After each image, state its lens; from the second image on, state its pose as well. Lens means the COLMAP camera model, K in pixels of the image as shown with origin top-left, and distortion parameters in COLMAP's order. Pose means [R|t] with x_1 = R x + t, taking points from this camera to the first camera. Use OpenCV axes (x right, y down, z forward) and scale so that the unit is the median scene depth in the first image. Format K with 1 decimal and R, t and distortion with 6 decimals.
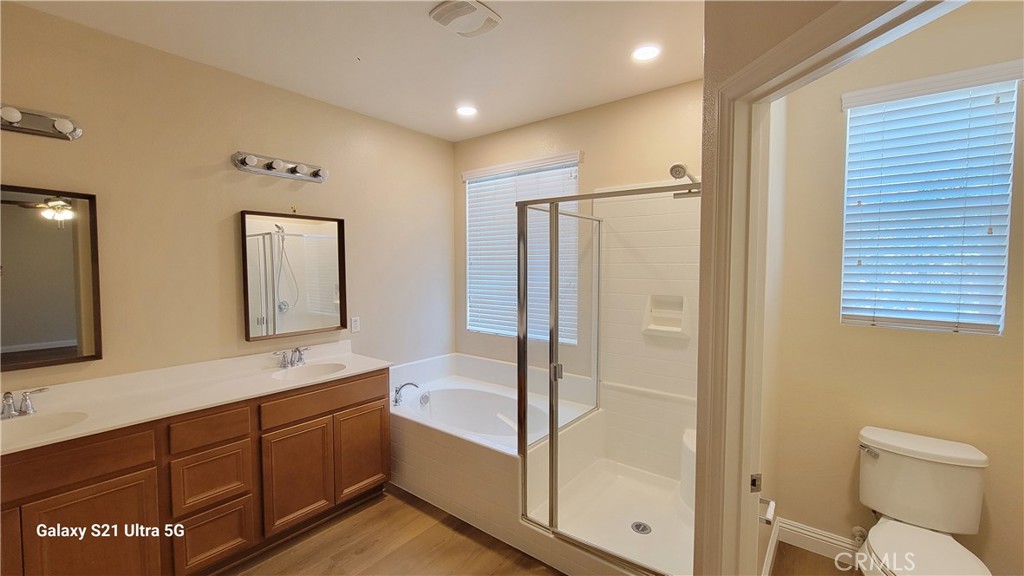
lens RADIAL K [[418.8, 0, 511.2], [0, 418.8, 284.9], [0, 0, 1]] dist [-0.001574, -0.000086]
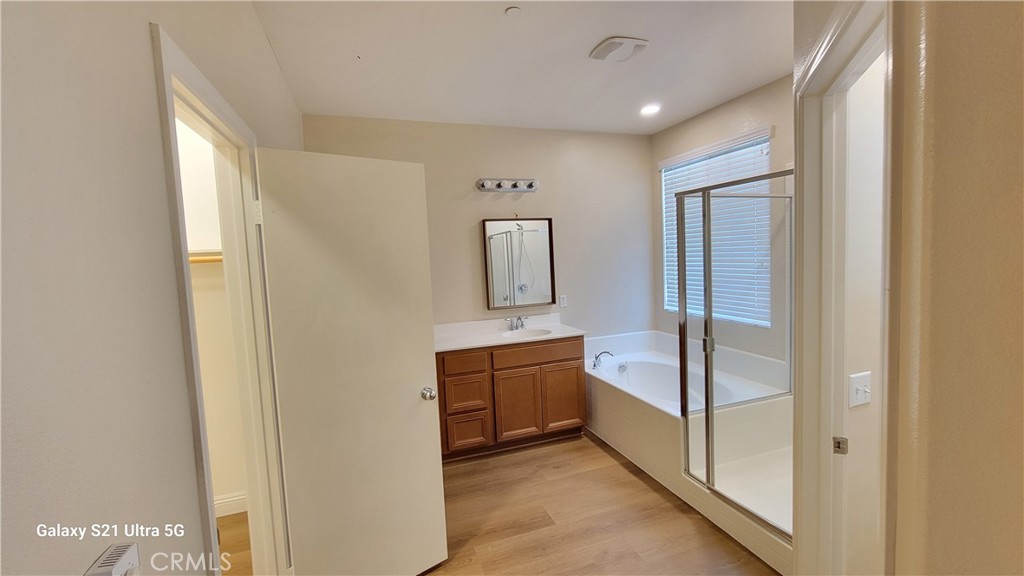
lens RADIAL K [[418.8, 0, 511.2], [0, 418.8, 284.9], [0, 0, 1]] dist [-0.001574, -0.000086]
pose [[0.840908, 0.001629, -0.541175, 0.214910], [0.018413, 0.999330, 0.031619, 0.004587], [0.540864, -0.036554, 0.840315, -0.165879]]
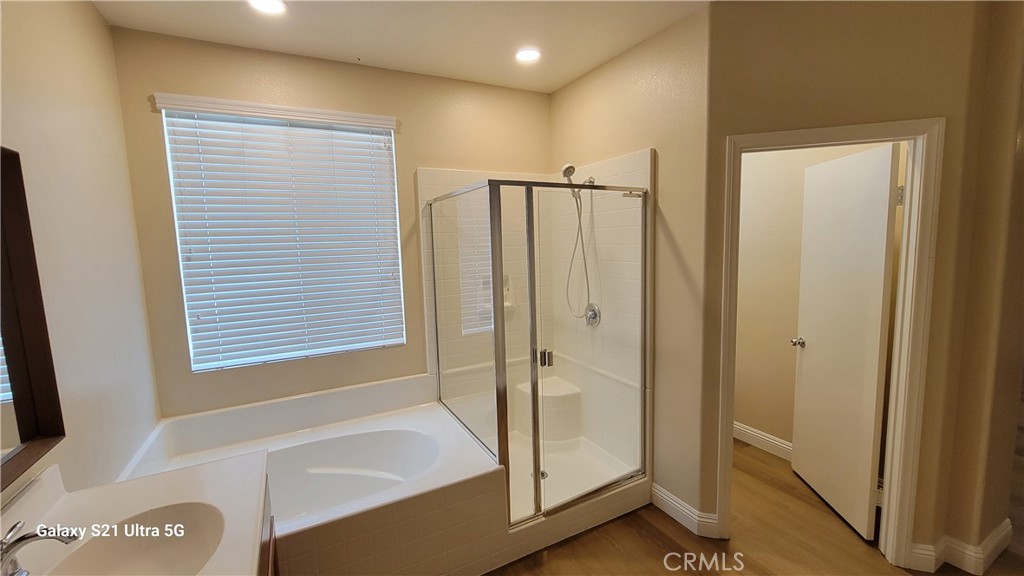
lens RADIAL K [[418.8, 0, 511.2], [0, 418.8, 284.9], [0, 0, 1]] dist [-0.001574, -0.000086]
pose [[0.408271, -0.108691, 0.906367, -0.653016], [0.072419, 0.993613, 0.086533, -0.047004], [-0.909984, 0.030309, 0.413535, 0.521001]]
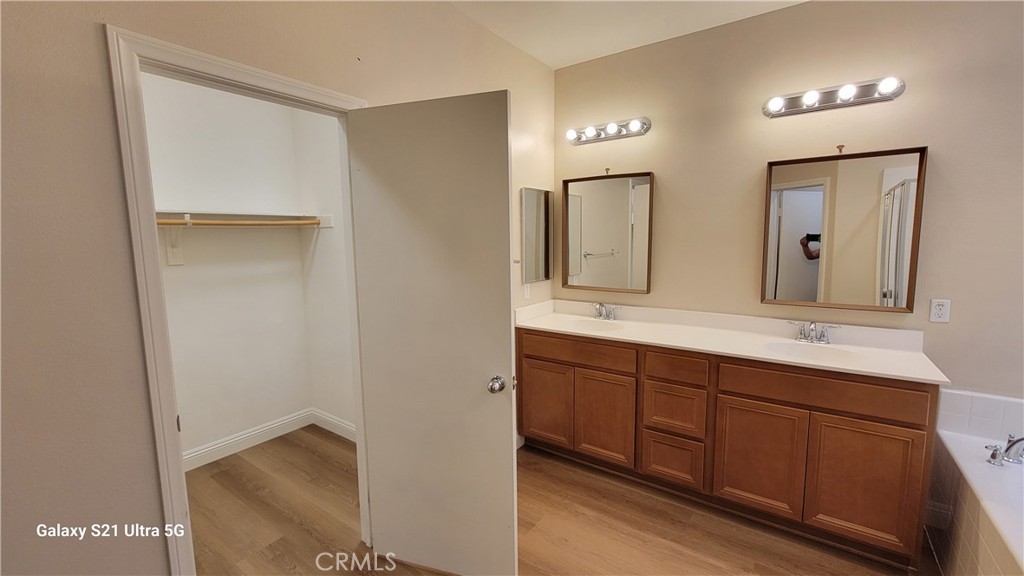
lens RADIAL K [[418.8, 0, 511.2], [0, 418.8, 284.9], [0, 0, 1]] dist [-0.001574, -0.000086]
pose [[0.061582, 0.130008, -0.989599, 0.268215], [-0.031573, 0.991238, 0.128259, -0.006857], [0.997603, 0.023346, 0.065147, 0.371216]]
